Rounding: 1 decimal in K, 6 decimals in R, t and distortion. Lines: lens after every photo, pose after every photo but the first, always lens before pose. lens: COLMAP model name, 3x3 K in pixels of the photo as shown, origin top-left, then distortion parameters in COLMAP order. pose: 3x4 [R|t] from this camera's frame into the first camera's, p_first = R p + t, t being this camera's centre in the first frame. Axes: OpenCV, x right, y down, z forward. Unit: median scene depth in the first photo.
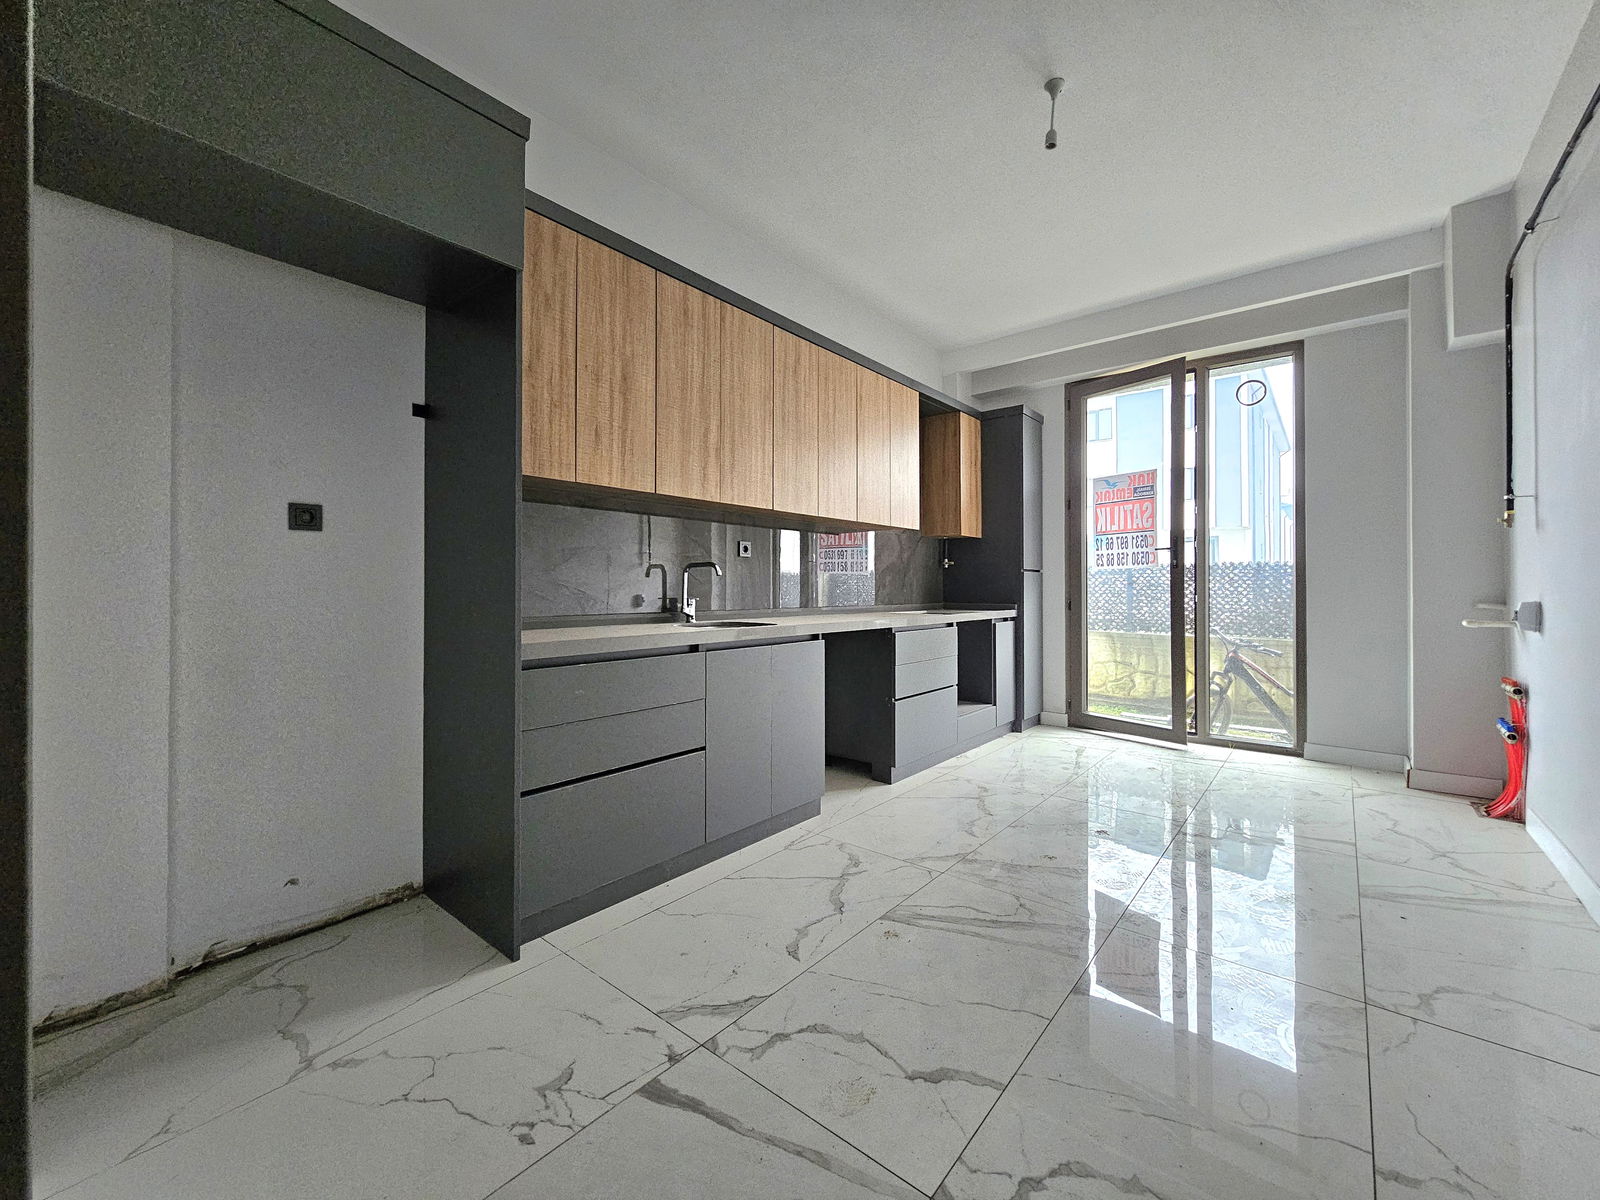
lens RADIAL K [[654.8, 0, 802.0], [0, 654.8, 587.6], [0, 0, 1]] dist [-0.001196, -0.000238]
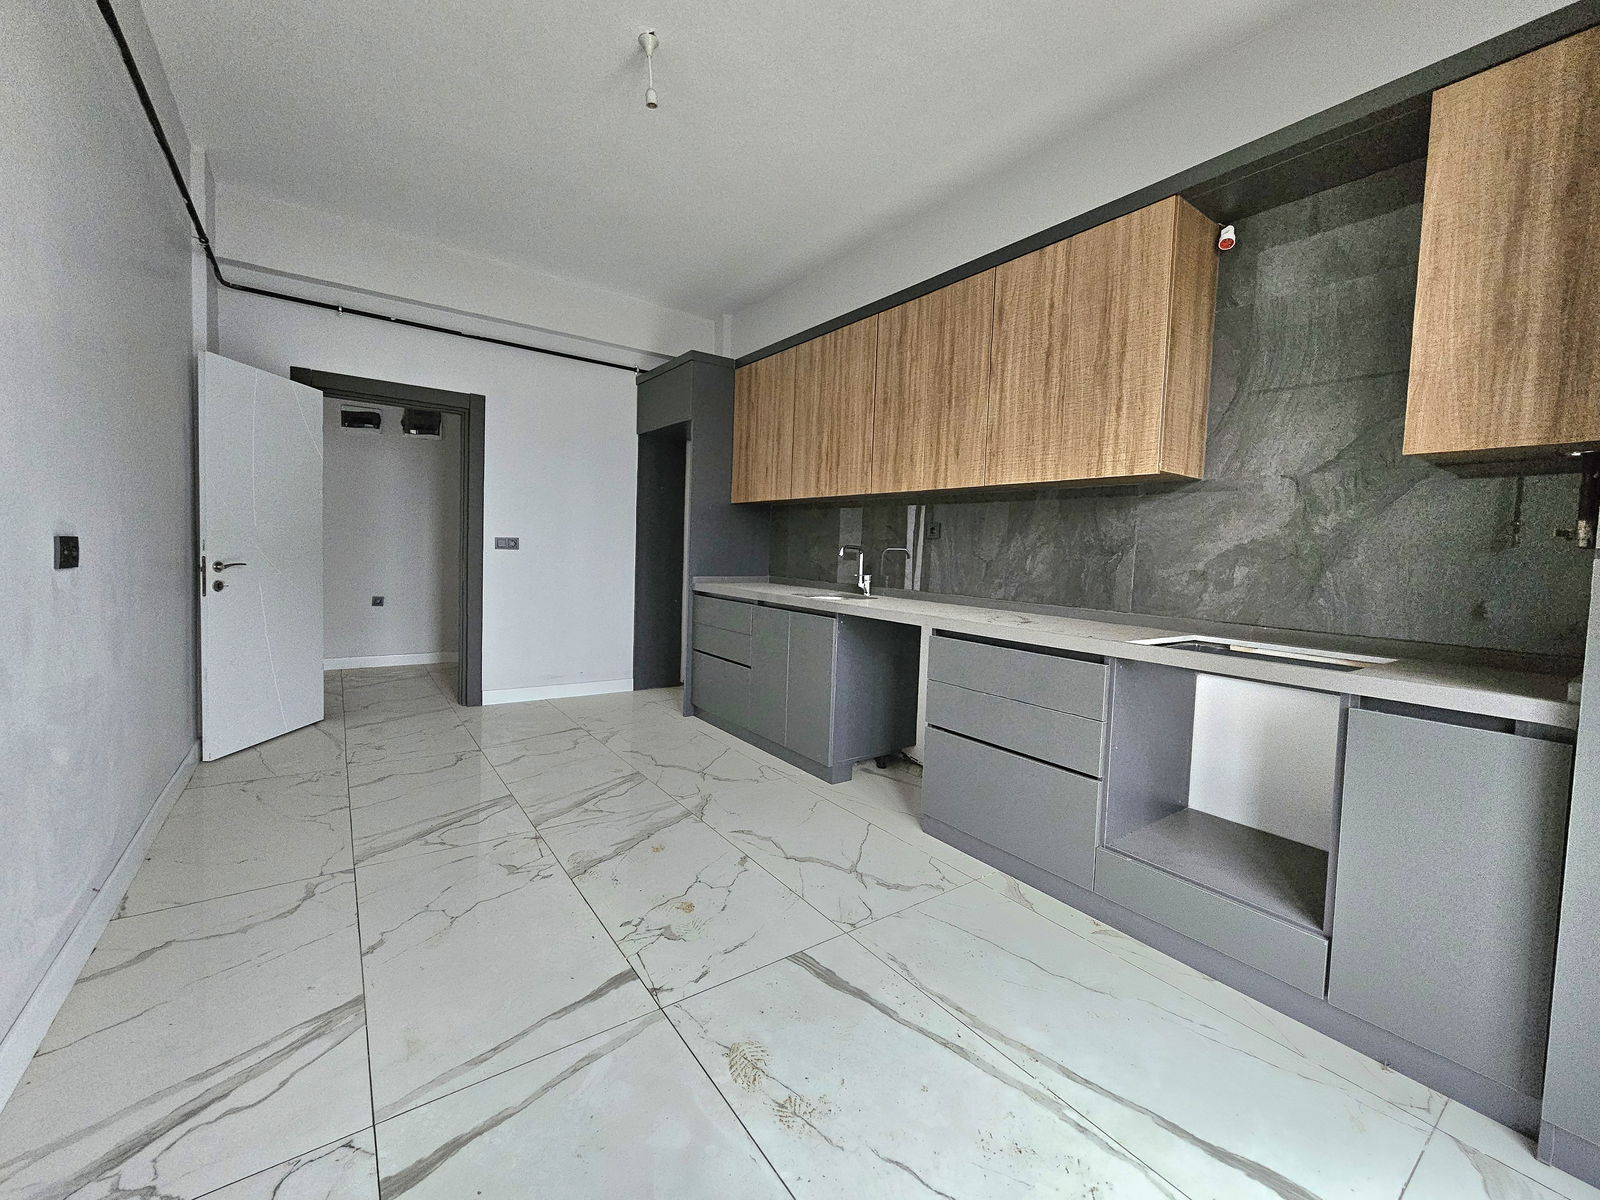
lens RADIAL K [[654.8, 0, 803.7], [0, 654.8, 592.7], [0, 0, 1]] dist [-0.001196, -0.000238]
pose [[-0.251556, 0.055732, -0.966237, 1.109697], [-0.035224, 0.997152, 0.066685, -0.030299], [0.967202, 0.050810, -0.248876, 1.286923]]
